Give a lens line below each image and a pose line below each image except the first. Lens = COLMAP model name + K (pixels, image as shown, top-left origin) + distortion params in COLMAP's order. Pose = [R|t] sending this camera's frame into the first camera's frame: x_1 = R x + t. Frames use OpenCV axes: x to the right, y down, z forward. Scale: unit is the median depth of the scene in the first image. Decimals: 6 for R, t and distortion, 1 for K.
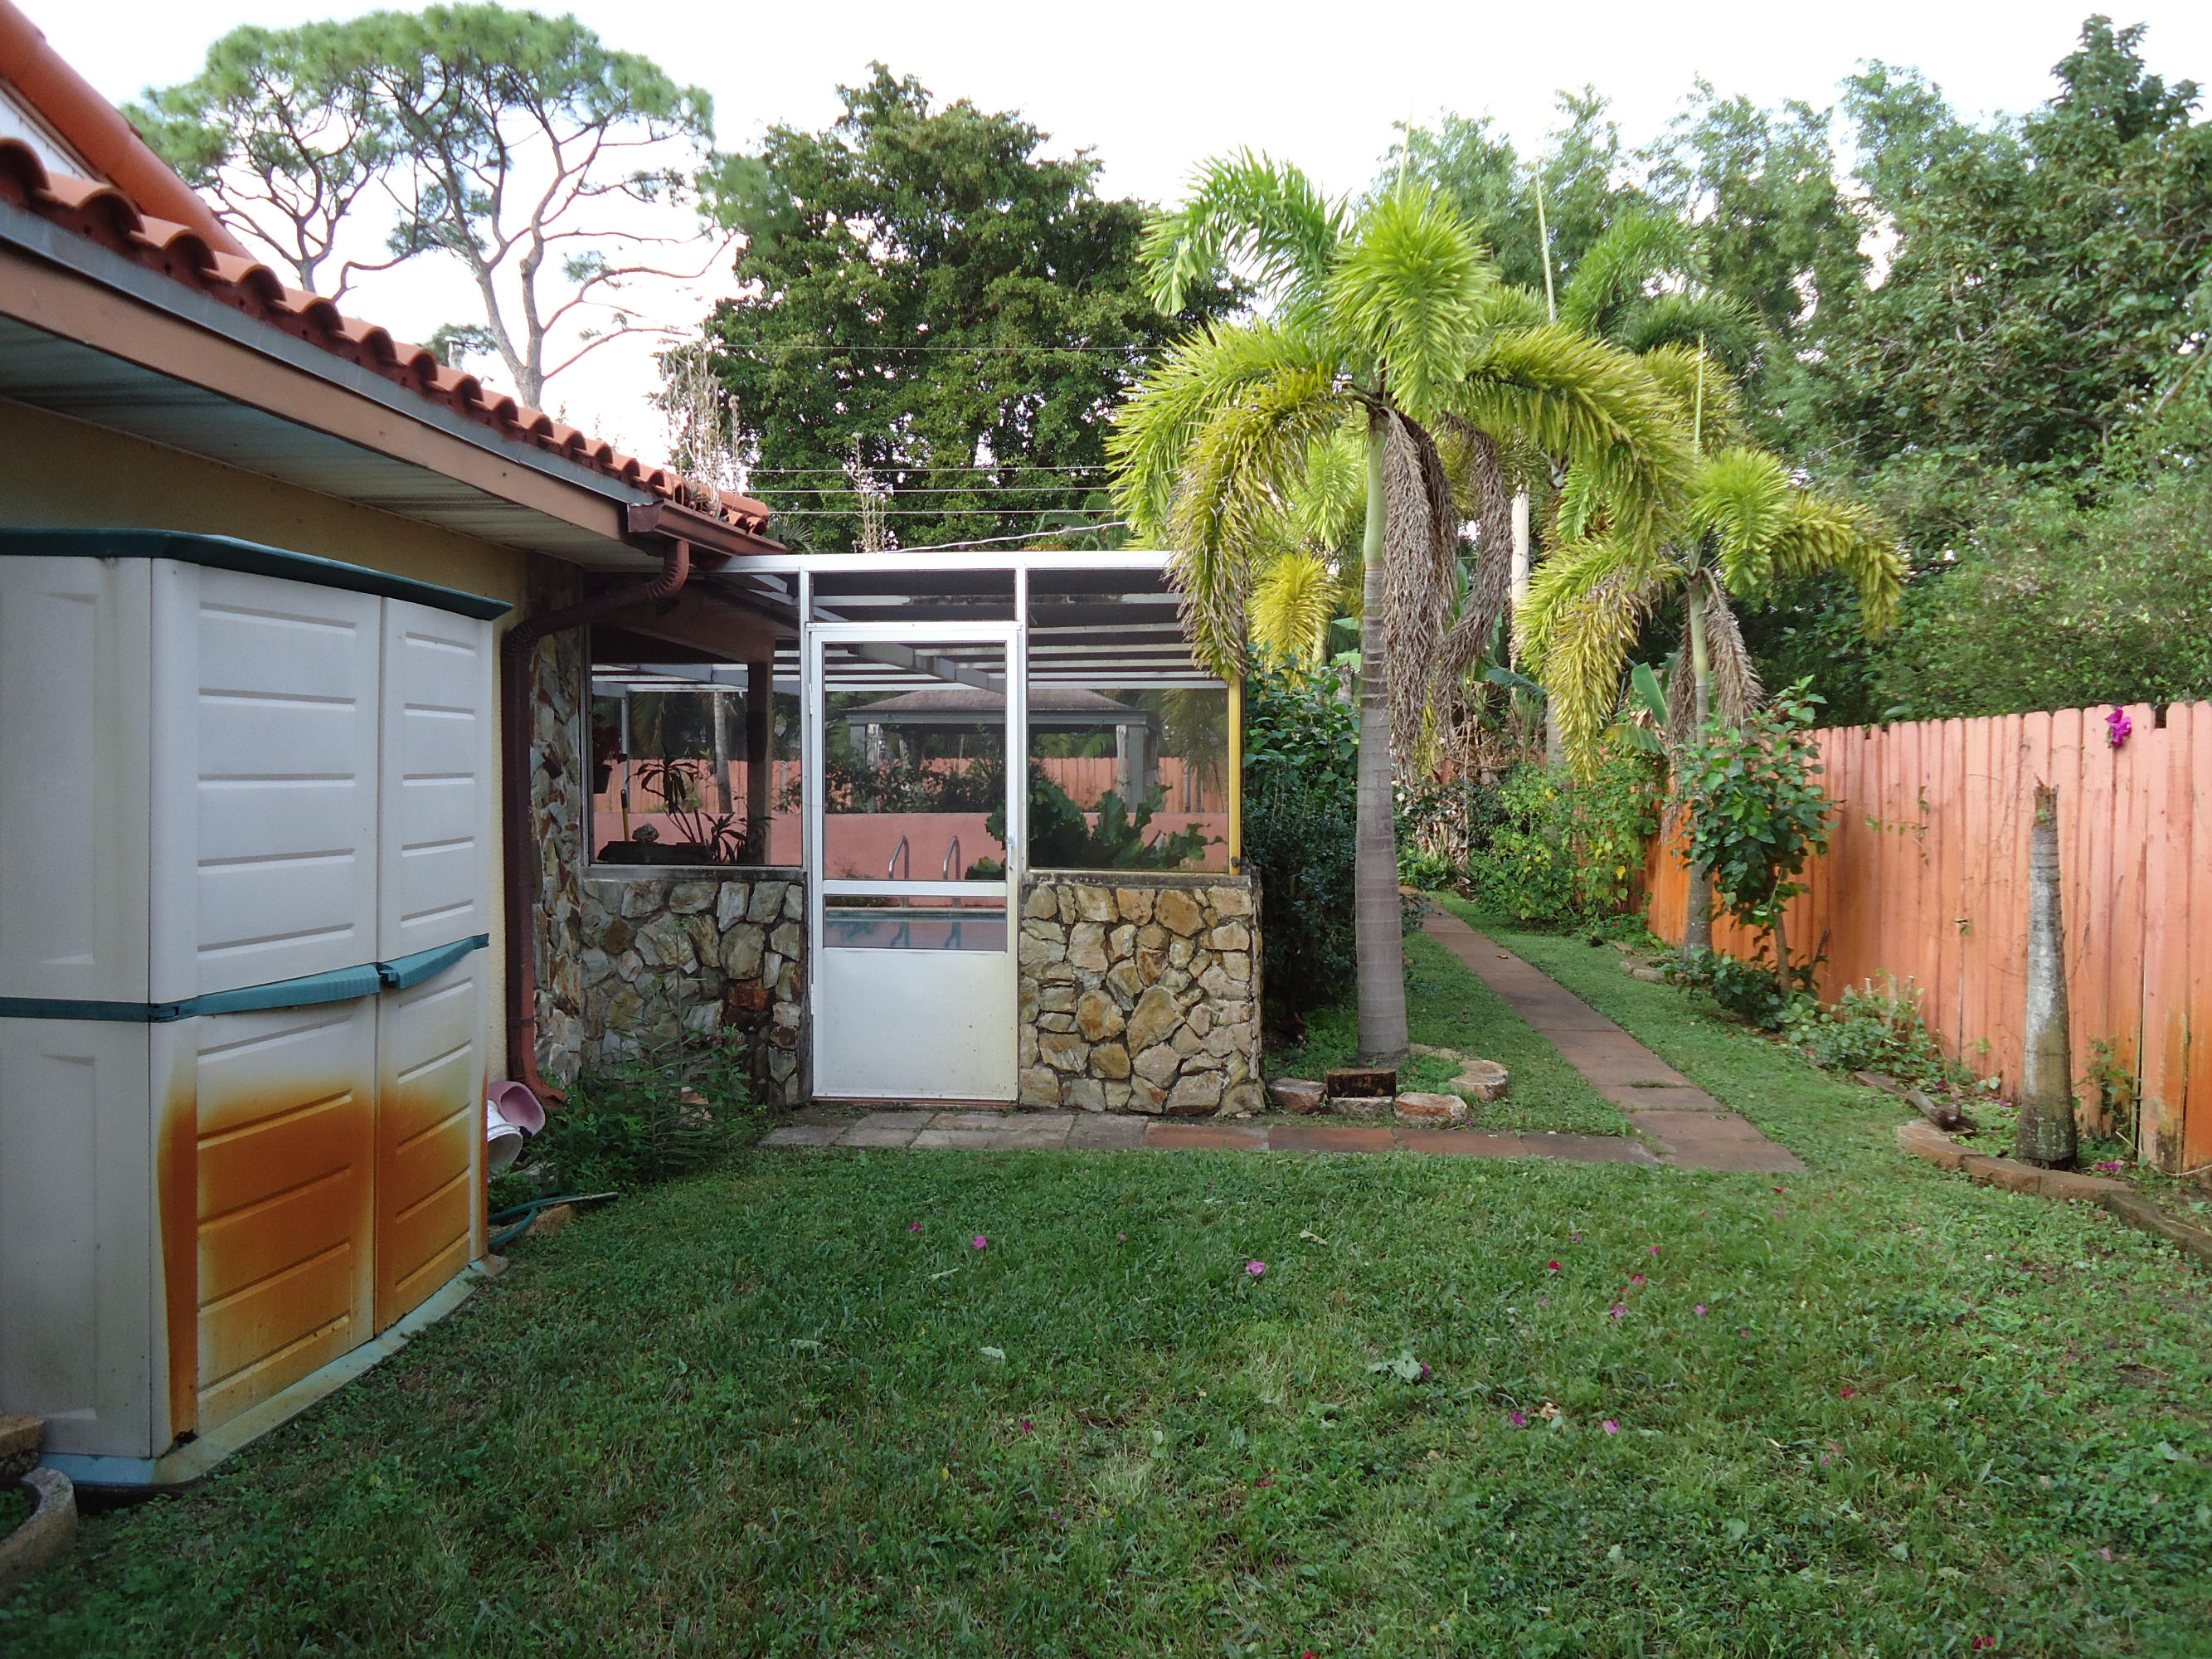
lens RADIAL K [[1613.9, 0, 1112.9], [0, 1613.9, 818.1], [0, 0, 1]] dist [-0.002824, 0.001064]
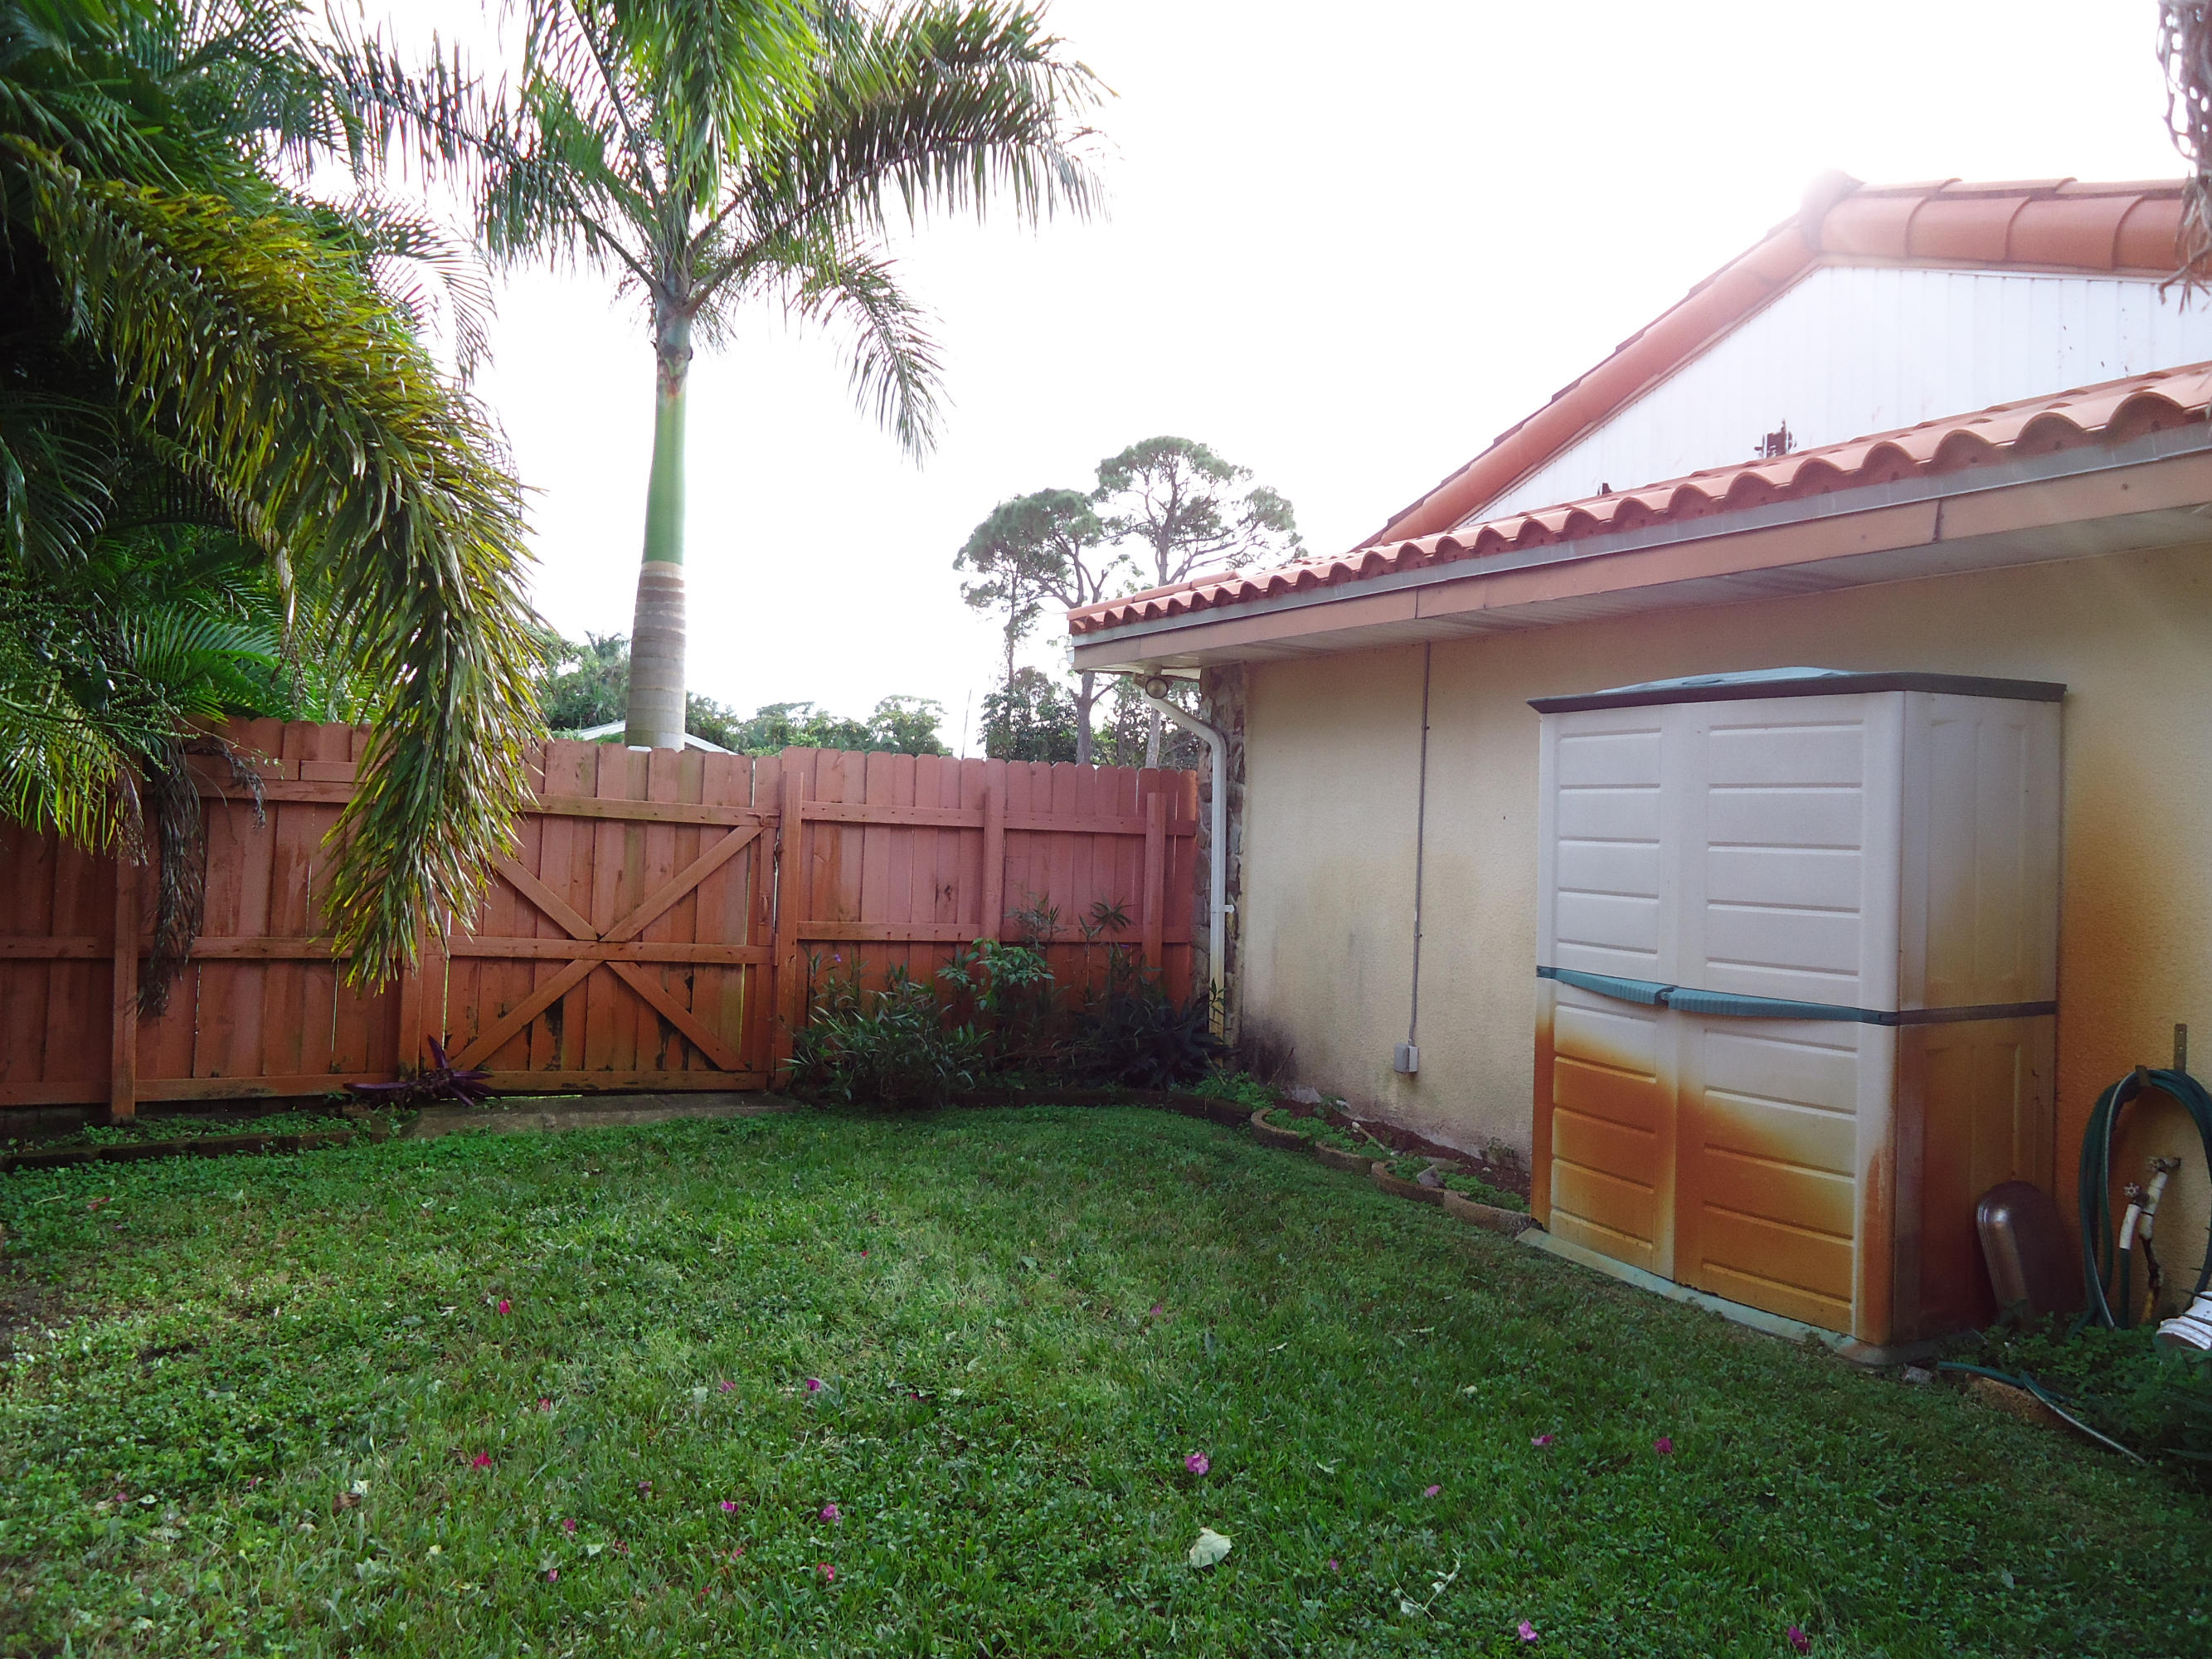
lens RADIAL K [[1613.9, 0, 1112.9], [0, 1613.9, 818.1], [0, 0, 1]] dist [-0.002824, 0.001064]
pose [[-0.839457, -0.038287, -0.542076, 0.651995], [-0.057196, 0.998199, 0.018069, -0.043766], [0.540408, 0.046173, -0.840135, 1.908258]]
